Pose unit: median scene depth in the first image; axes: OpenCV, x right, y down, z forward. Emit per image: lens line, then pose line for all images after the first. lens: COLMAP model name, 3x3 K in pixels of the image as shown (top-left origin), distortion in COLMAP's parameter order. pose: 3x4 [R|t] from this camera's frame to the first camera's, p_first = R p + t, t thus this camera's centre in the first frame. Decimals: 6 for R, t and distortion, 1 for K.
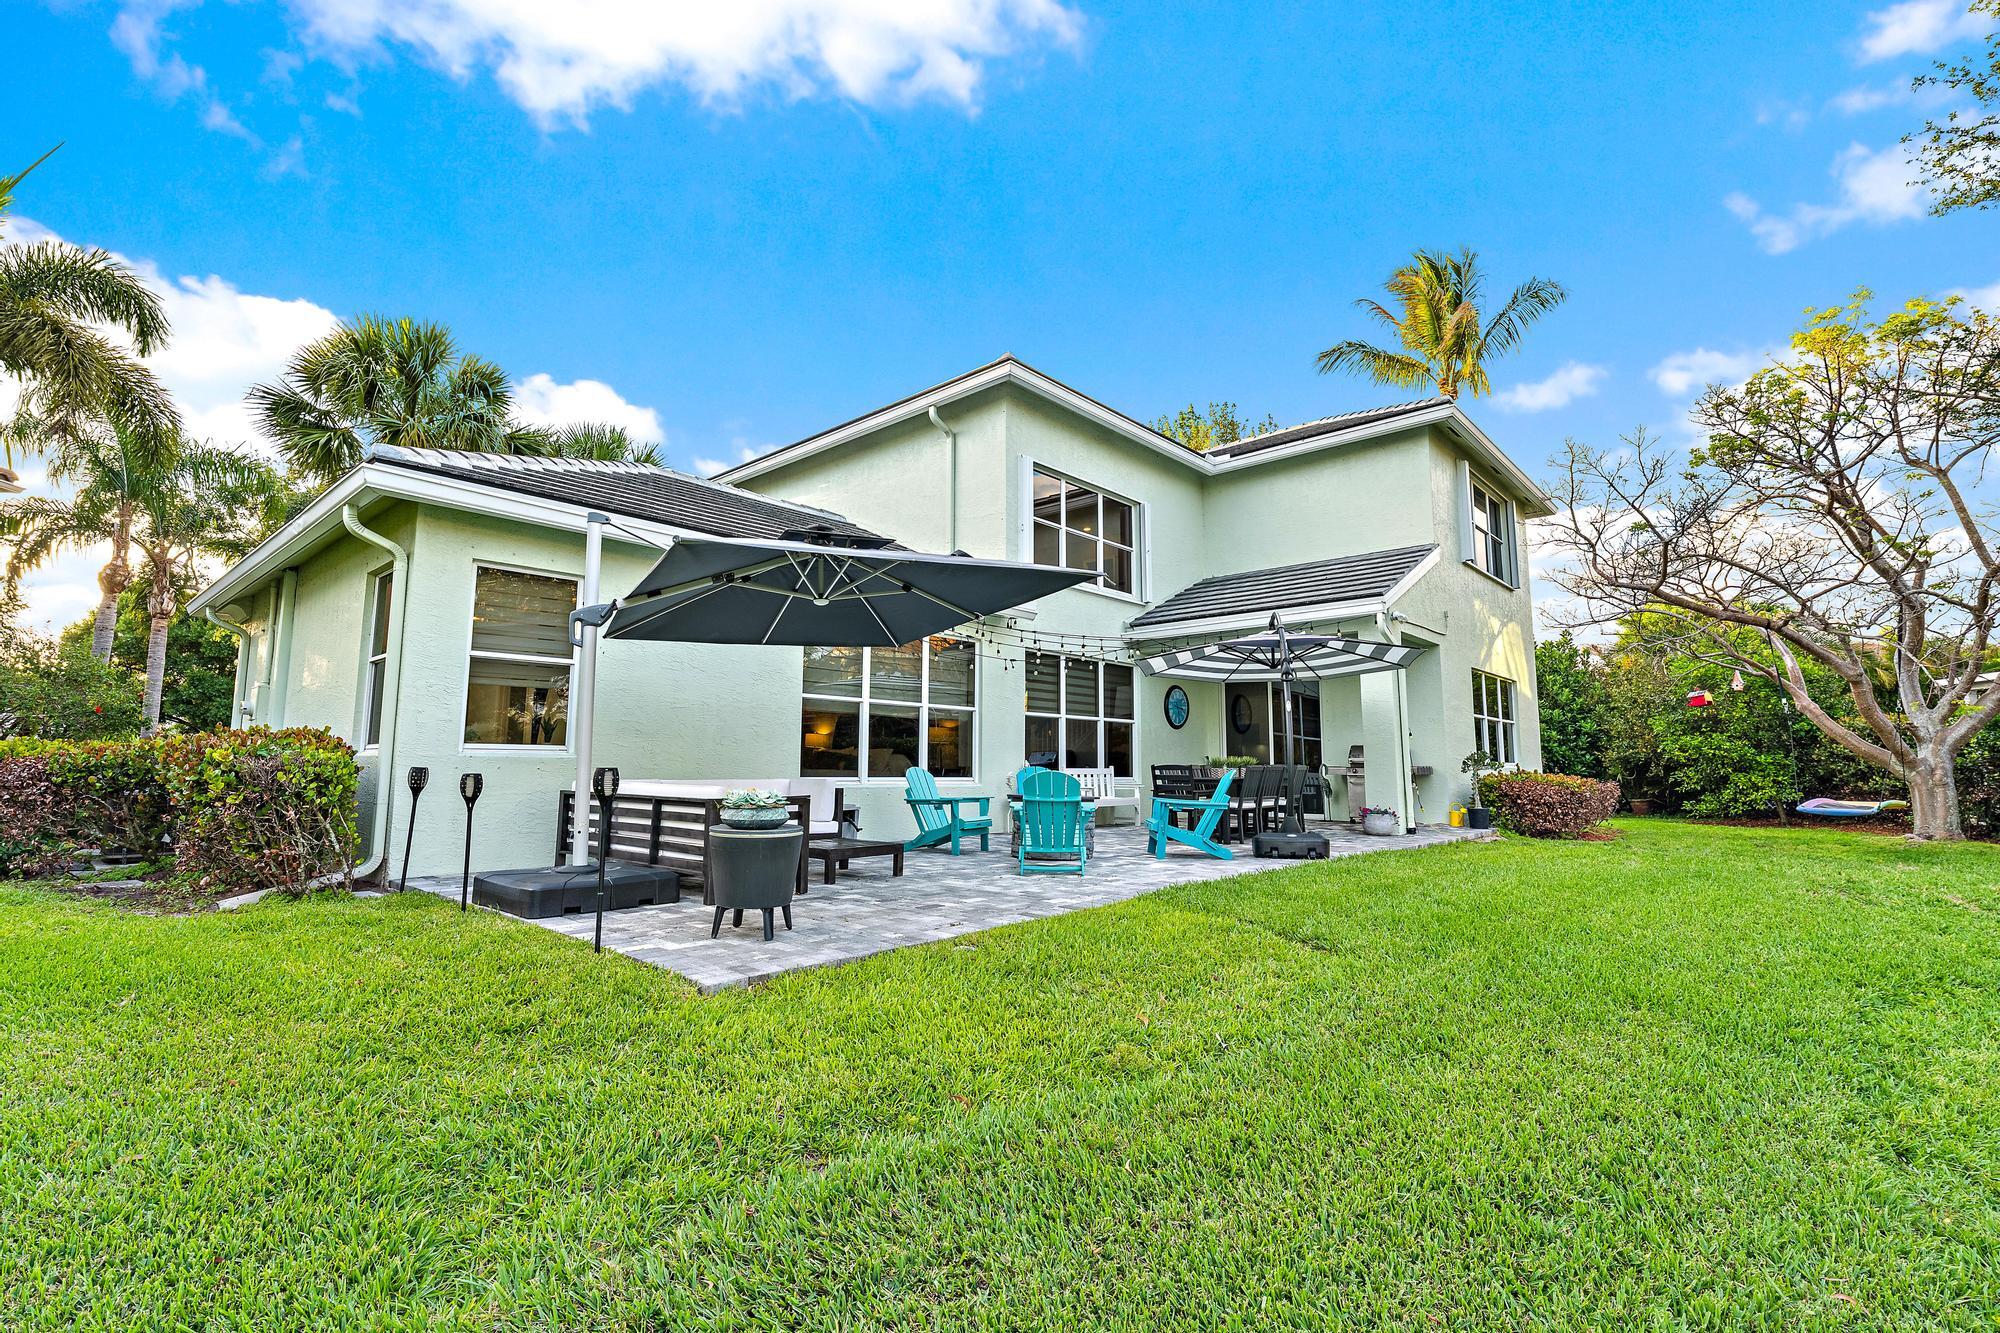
lens RADIAL K [[918.5, 0, 1001.4], [0, 918.5, 661.0], [0, 0, 1]] dist [-0.002189, 0.000283]
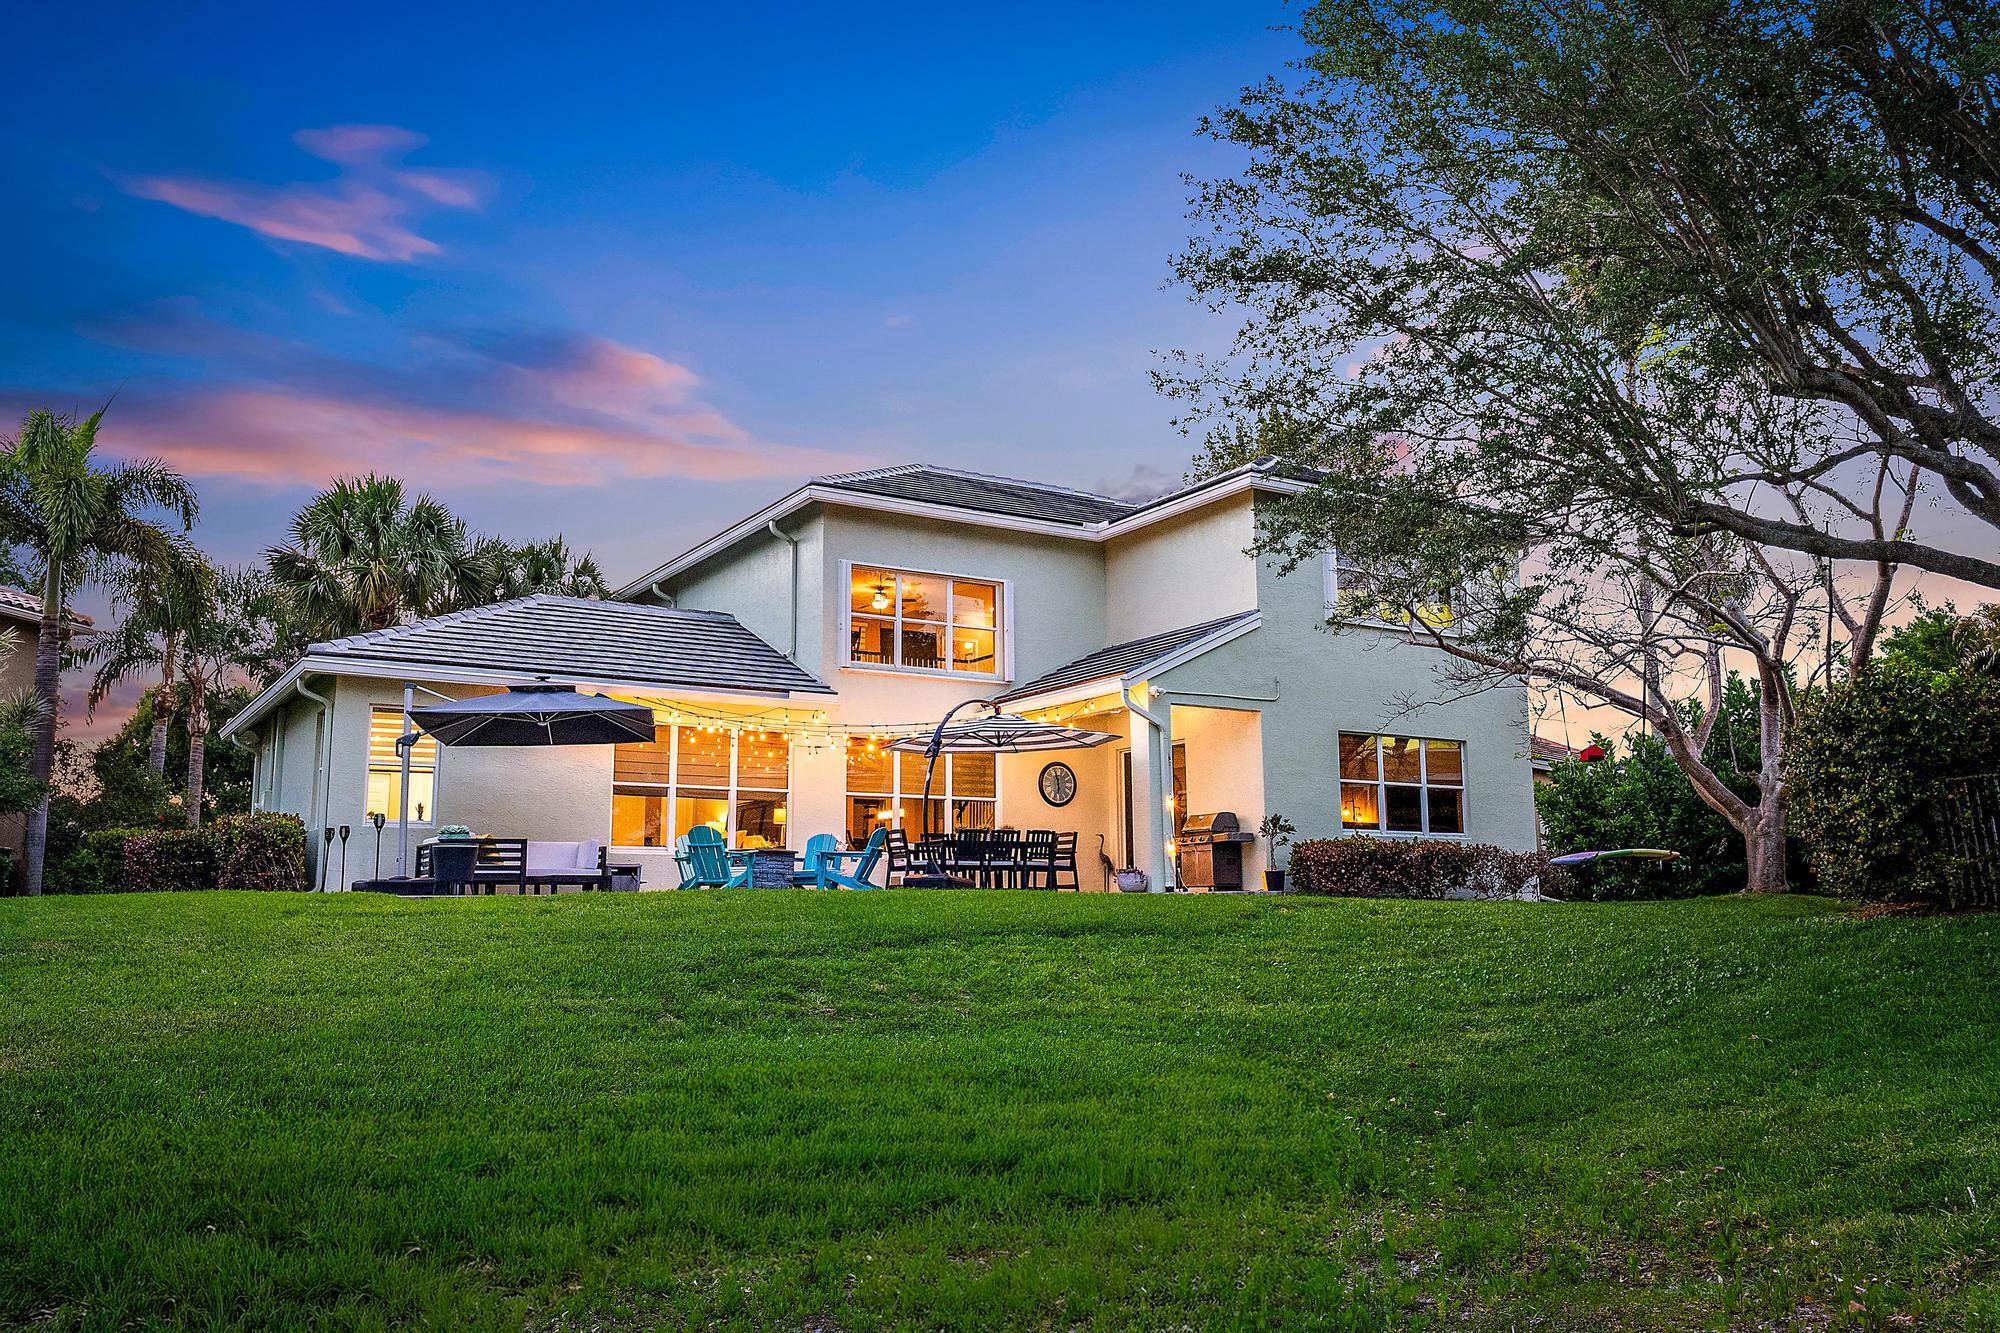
lens RADIAL K [[1598.4, 0, 989.3], [0, 1598.4, 657.0], [0, 0, 1]] dist [0.000228, 0.000162]
pose [[0.961060, -0.059305, -0.269900, 0.689906], [0.046465, 0.997474, -0.053722, 0.003890], [0.272404, 0.039089, 0.961388, -0.785876]]
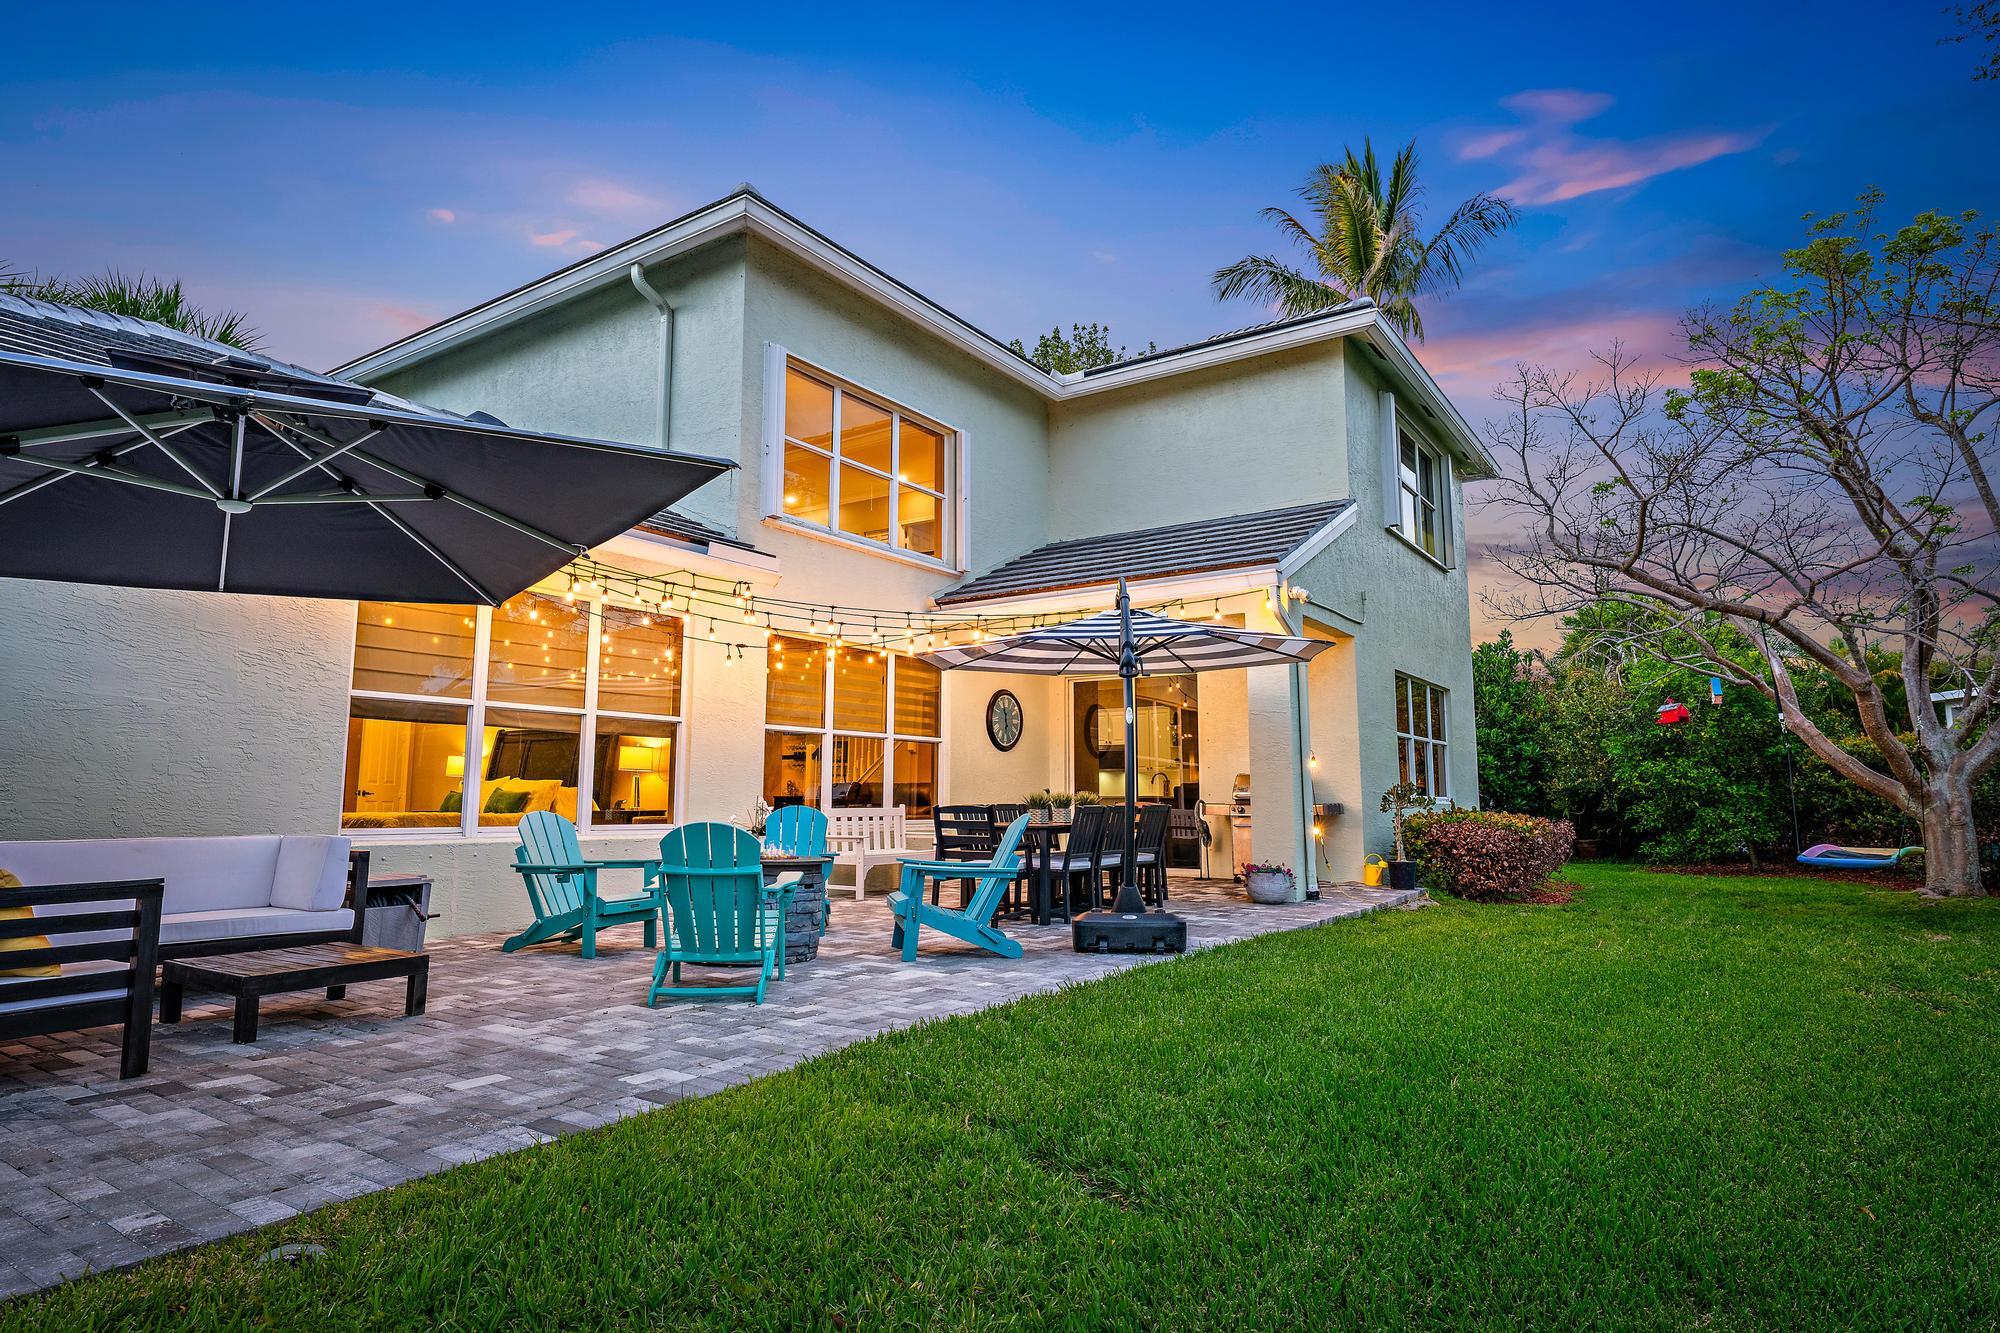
lens RADIAL K [[1123.7, 0, 1002.2], [0, 1123.7, 663.1], [0, 0, 1]] dist [-0.001614, -0.002525]
pose [[0.990417, 0.013743, 0.137425, 0.078261], [-0.013188, 0.999901, -0.004947, 0.011691], [-0.137479, 0.003087, 0.990500, 0.155247]]
